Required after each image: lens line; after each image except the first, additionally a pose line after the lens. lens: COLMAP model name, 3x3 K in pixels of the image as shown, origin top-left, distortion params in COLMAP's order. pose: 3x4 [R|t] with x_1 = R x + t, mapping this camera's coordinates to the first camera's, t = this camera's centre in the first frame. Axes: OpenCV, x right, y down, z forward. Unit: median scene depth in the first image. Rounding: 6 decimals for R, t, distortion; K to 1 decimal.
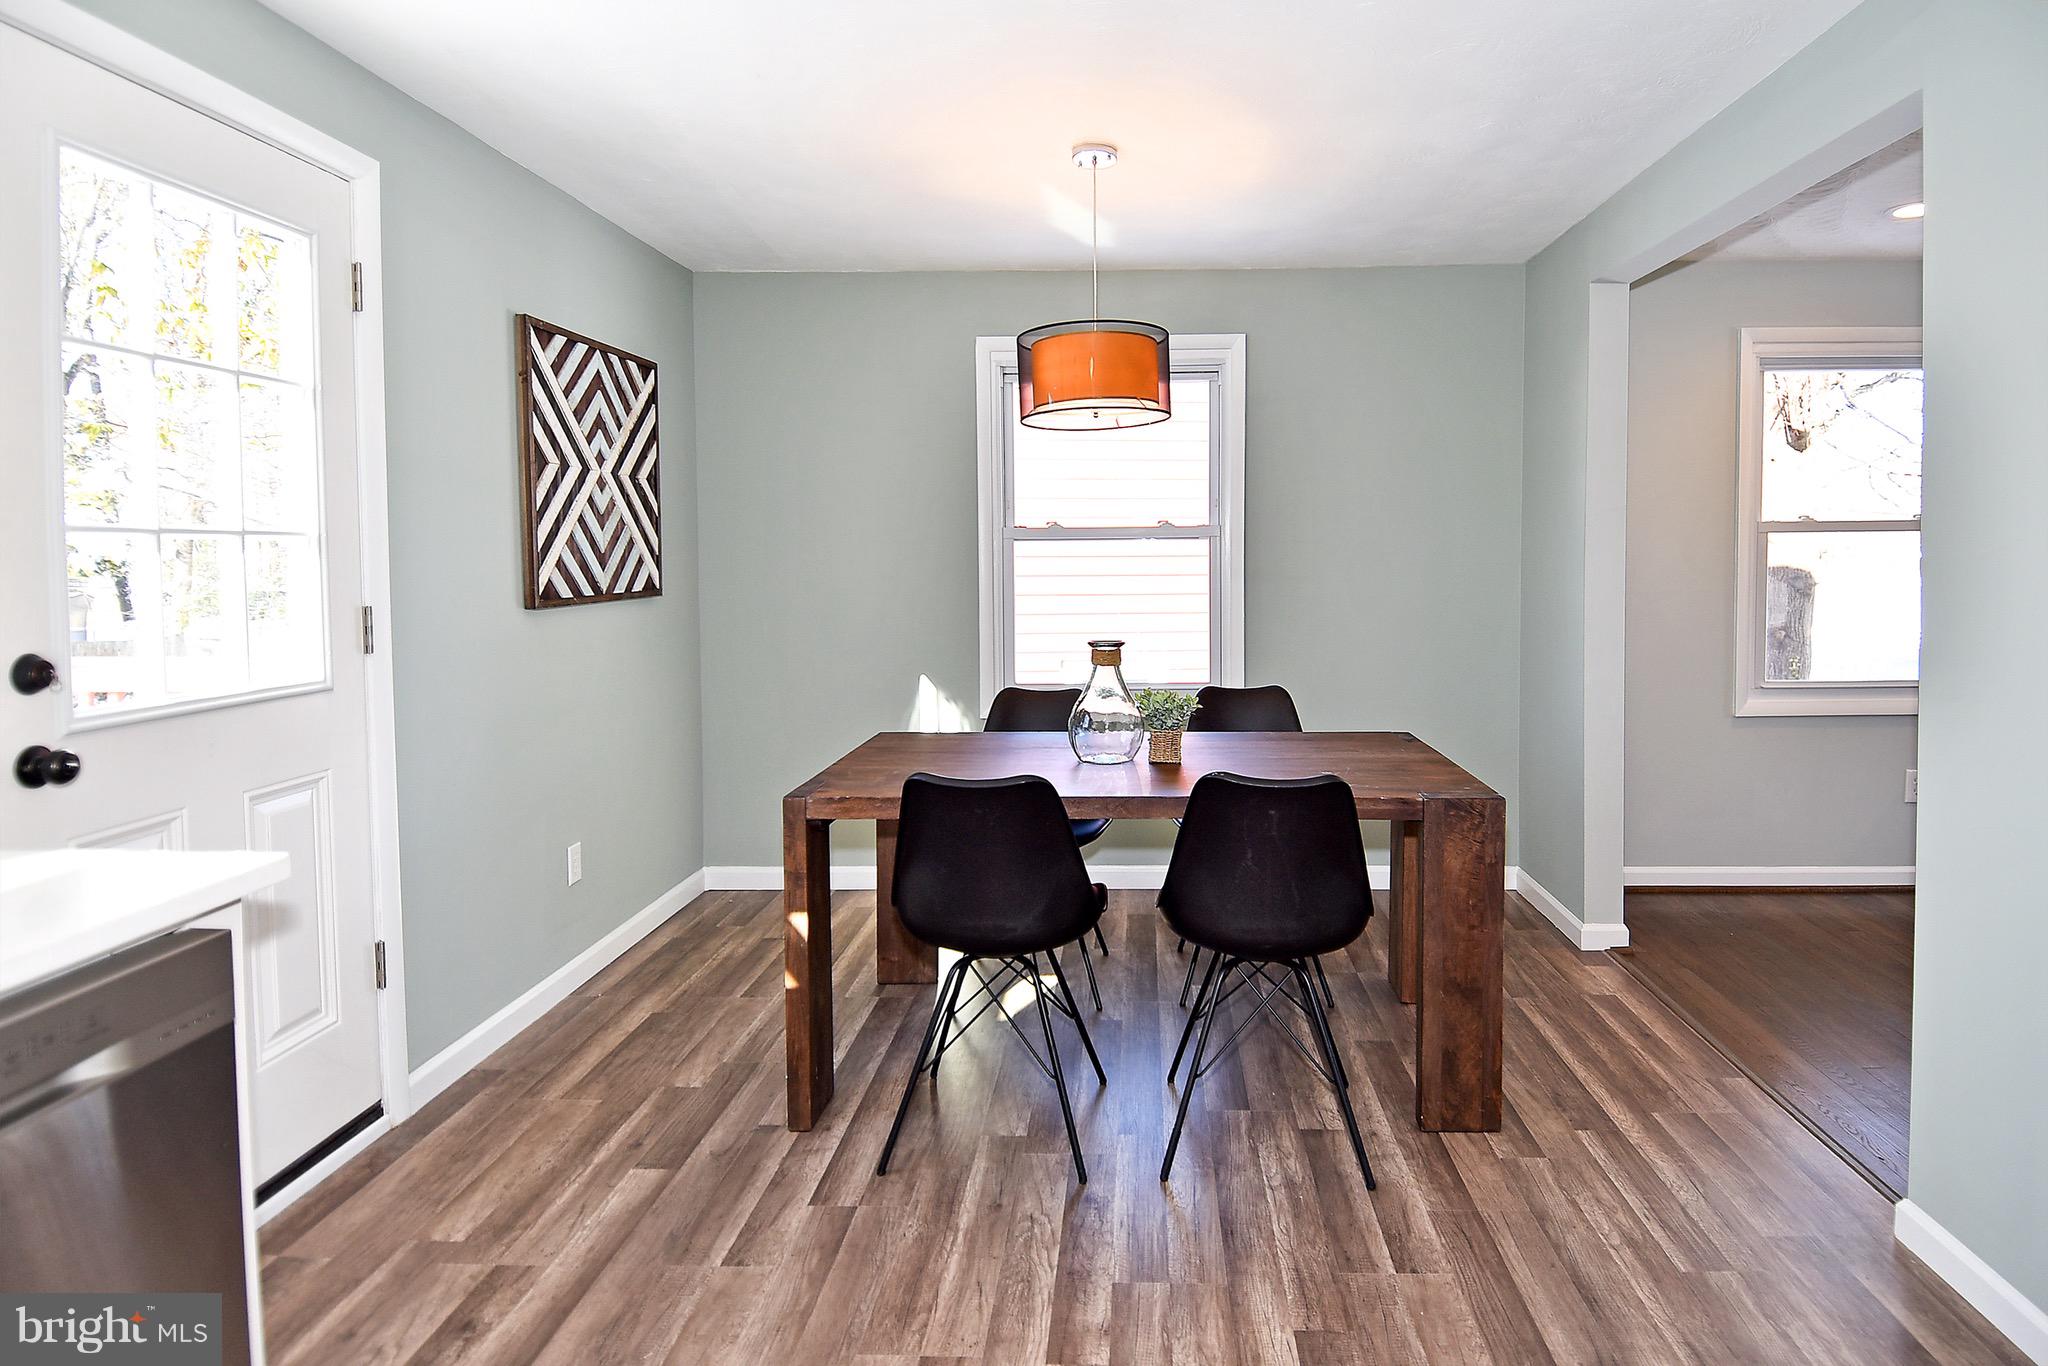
lens RADIAL K [[1118.6, 0, 1043.1], [0, 1118.6, 638.2], [0, 0, 1]] dist [0.040275, -0.053610]
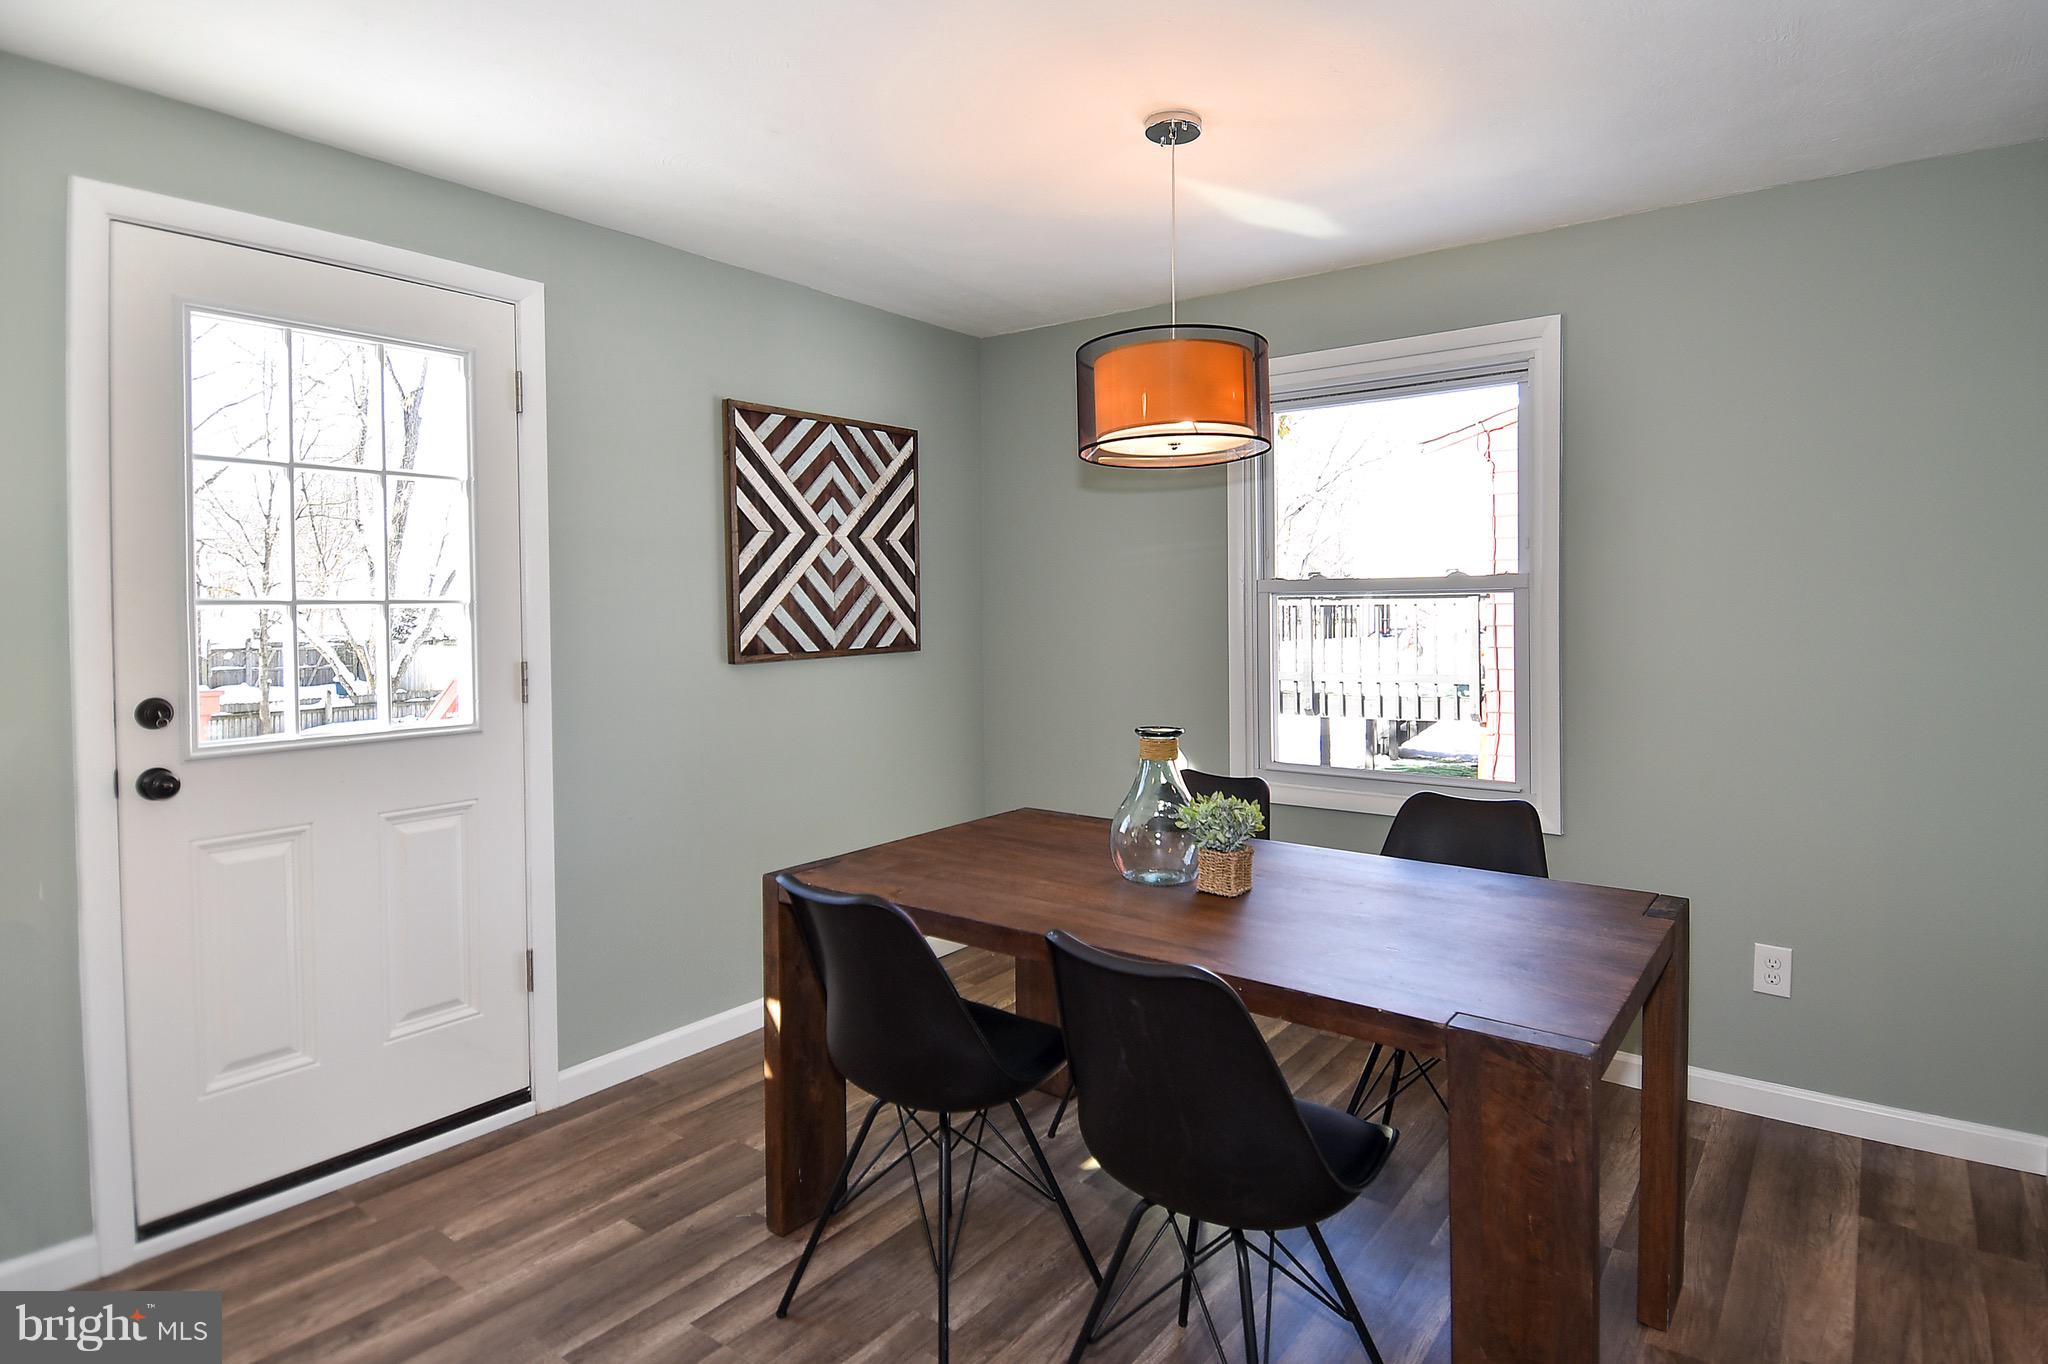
lens RADIAL K [[1051.3, 0, 1020.8], [0, 1051.3, 644.6], [0, 0, 1]] dist [0.035699, -0.050081]
pose [[0.831263, 0.017907, -0.555590, 0.337337], [-0.035445, 0.999155, -0.020828, -0.031551], [0.554748, 0.037006, 0.831195, 0.281584]]
